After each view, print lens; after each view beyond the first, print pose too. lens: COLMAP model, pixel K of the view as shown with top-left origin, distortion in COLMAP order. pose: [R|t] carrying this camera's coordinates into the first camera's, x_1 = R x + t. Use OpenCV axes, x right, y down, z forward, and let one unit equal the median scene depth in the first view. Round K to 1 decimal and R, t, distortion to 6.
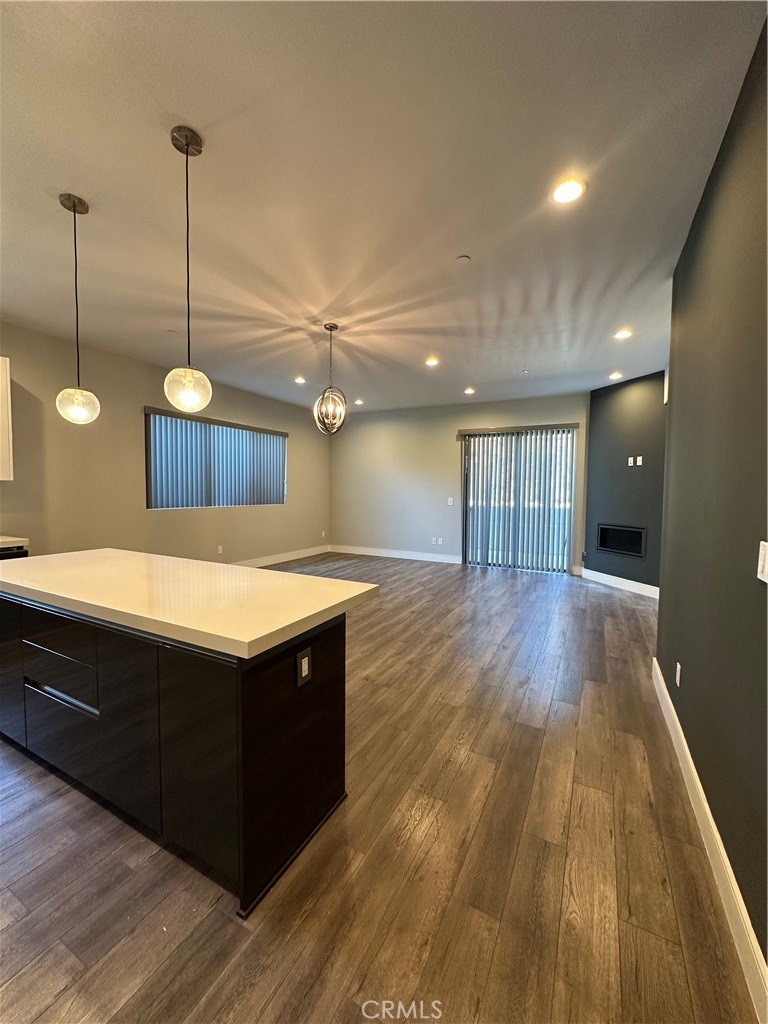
lens RADIAL K [[409.2, 0, 381.9], [0, 409.2, 511.3], [0, 0, 1]] dist [-0.004997, 0.001210]
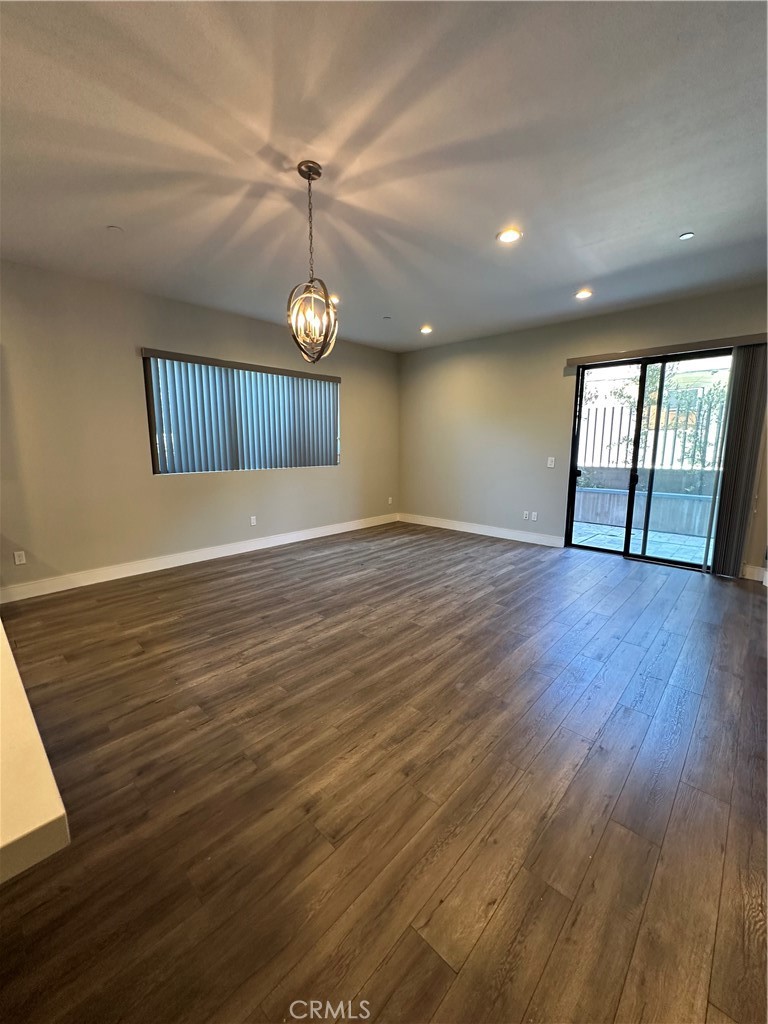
lens RADIAL K [[409.2, 0, 381.9], [0, 409.2, 510.9], [0, 0, 1]] dist [-0.004997, 0.001210]
pose [[0.963568, 0.032355, -0.265498, 0.145366], [-0.003326, 0.994029, 0.109068, -0.033246], [0.267442, -0.104211, 0.957922, 0.421204]]
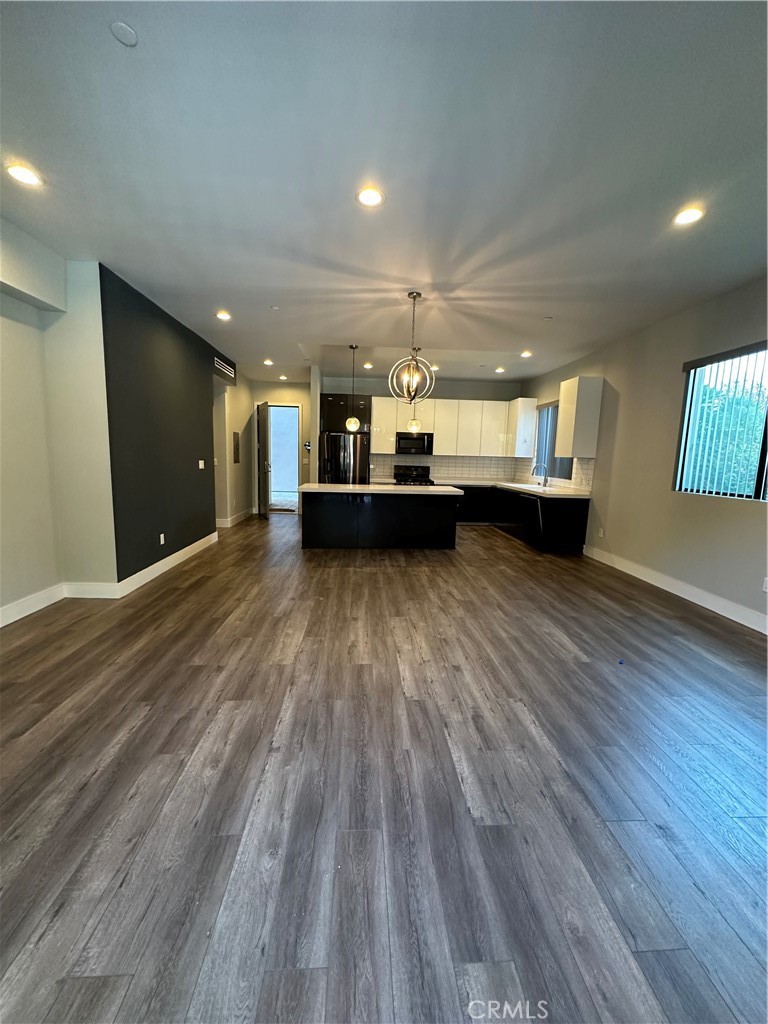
lens RADIAL K [[409.2, 0, 380.3], [0, 409.2, 510.1], [0, 0, 1]] dist [-0.004997, 0.001210]
pose [[-0.861991, 0.032770, -0.505864, 0.482312], [-0.064054, 0.982869, 0.172818, -0.096732], [0.502861, 0.181370, -0.845125, 1.919071]]
